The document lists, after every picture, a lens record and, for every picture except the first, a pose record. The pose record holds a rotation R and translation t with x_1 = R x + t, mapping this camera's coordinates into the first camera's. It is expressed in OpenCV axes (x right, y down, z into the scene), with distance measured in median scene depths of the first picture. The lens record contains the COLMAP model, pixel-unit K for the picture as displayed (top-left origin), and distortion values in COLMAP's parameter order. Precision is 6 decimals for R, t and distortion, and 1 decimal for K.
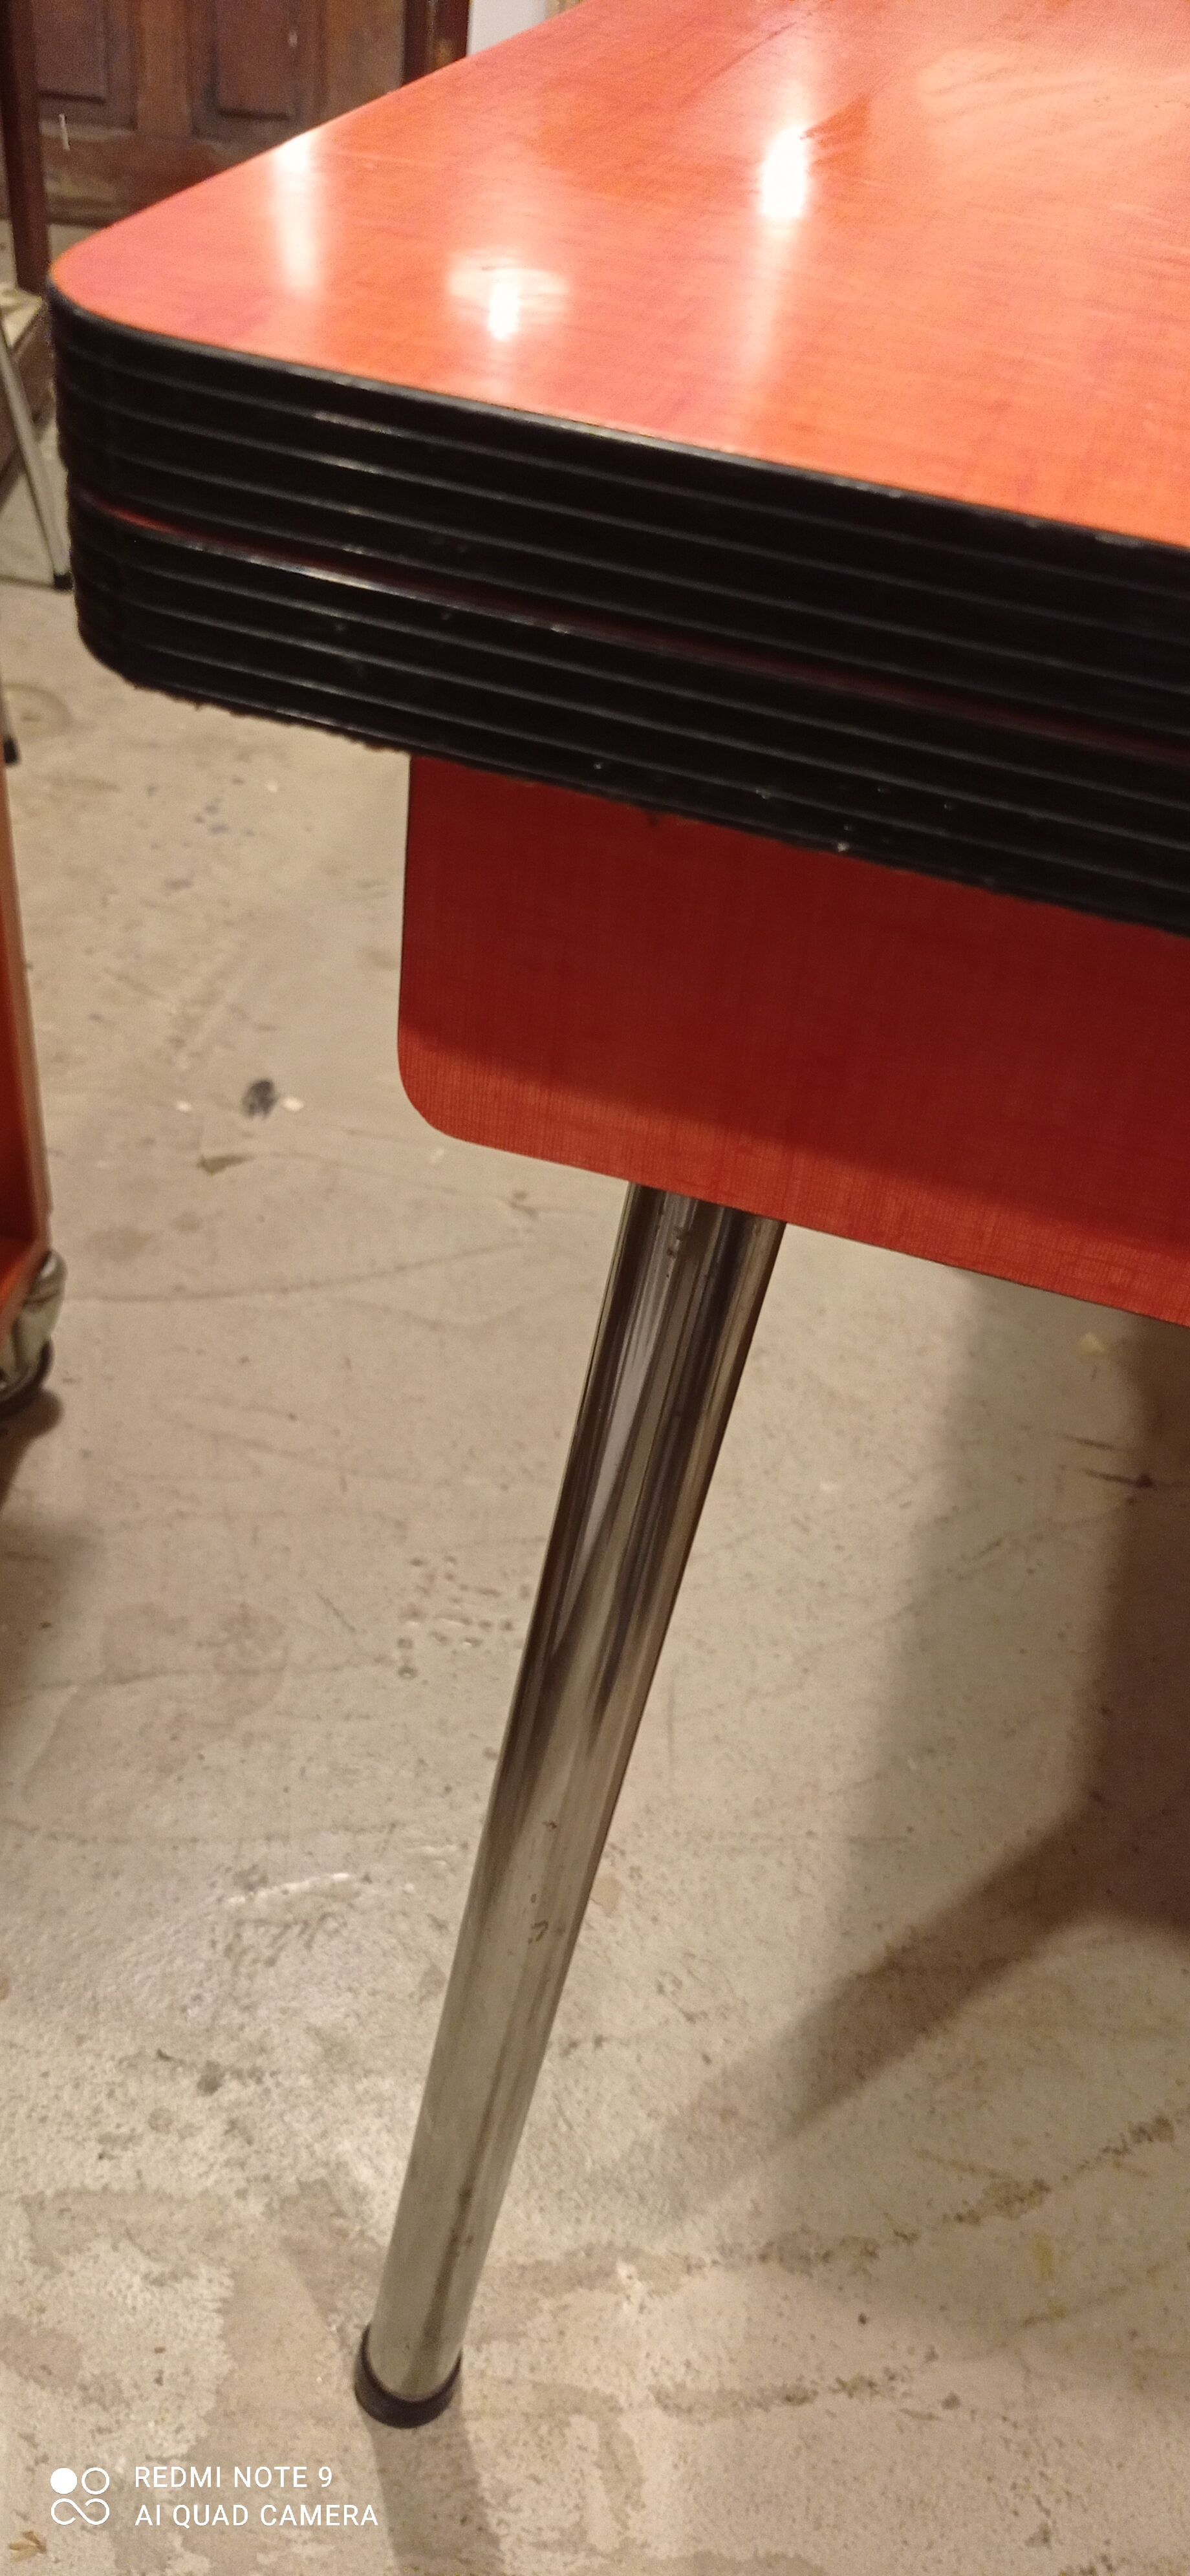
lens RADIAL K [[1933.9, 0, 587.9], [0, 1933.9, 1282.0], [0, 0, 1]] dist [0.023508, -0.026177]
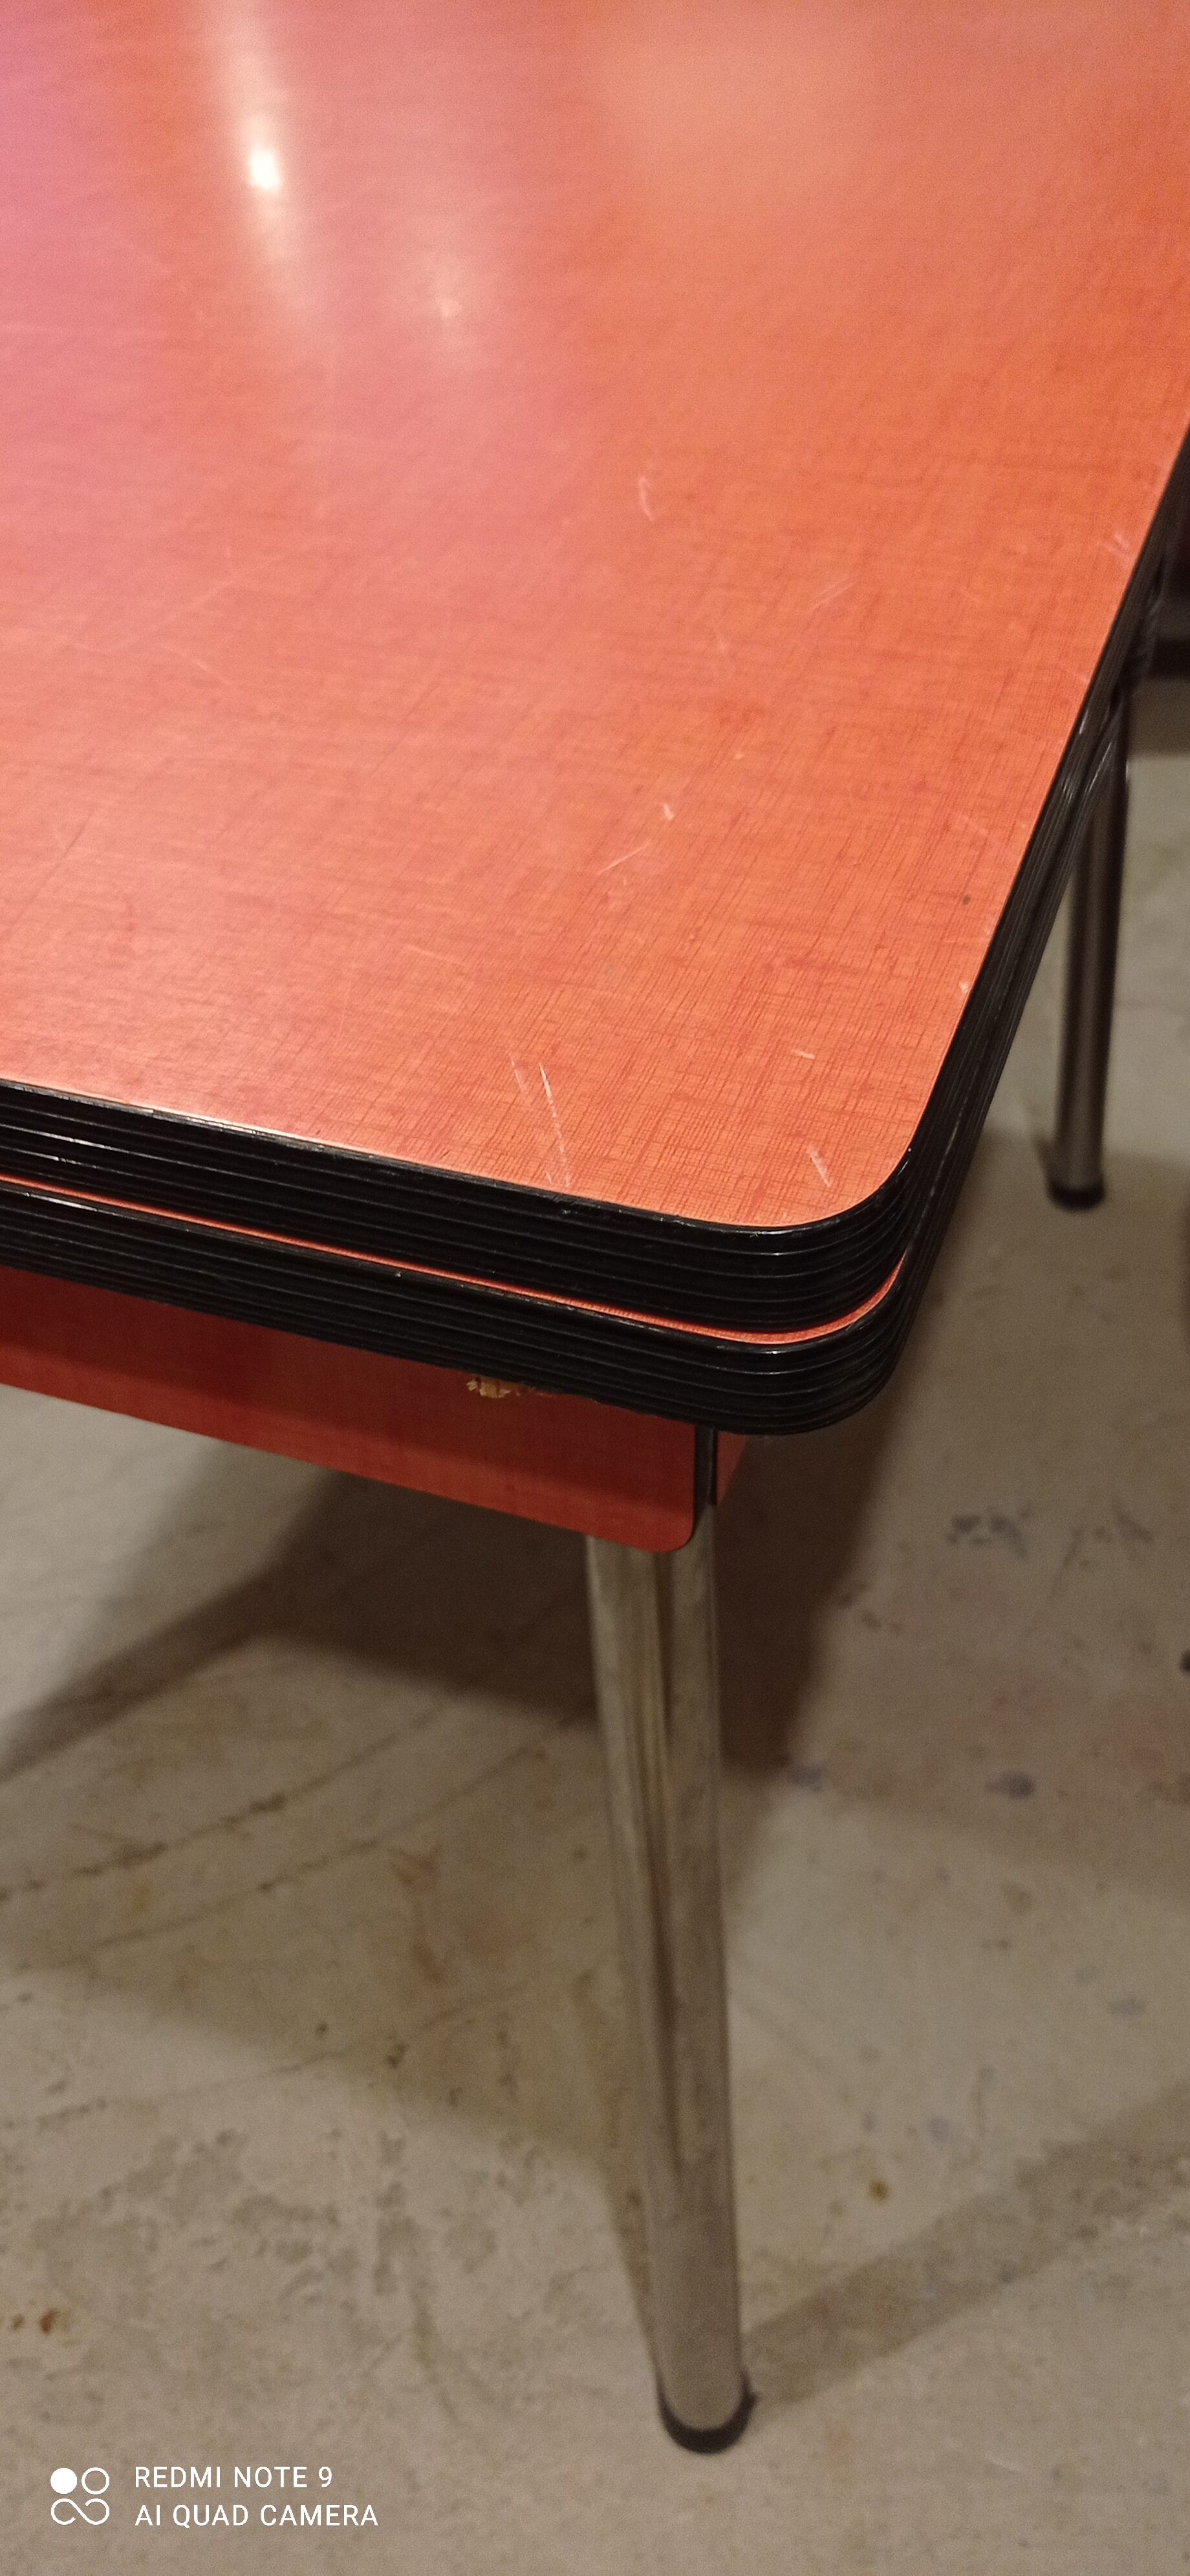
lens RADIAL K [[1942.5, 0, 595.0], [0, 1942.5, 1288.0], [0, 0, 1]] dist [0.001523, -0.007680]
pose [[0.990471, -0.075214, -0.115366, 0.547882], [0.080161, 0.996025, 0.038850, 0.061499], [0.111986, -0.047728, 0.992563, -0.162545]]
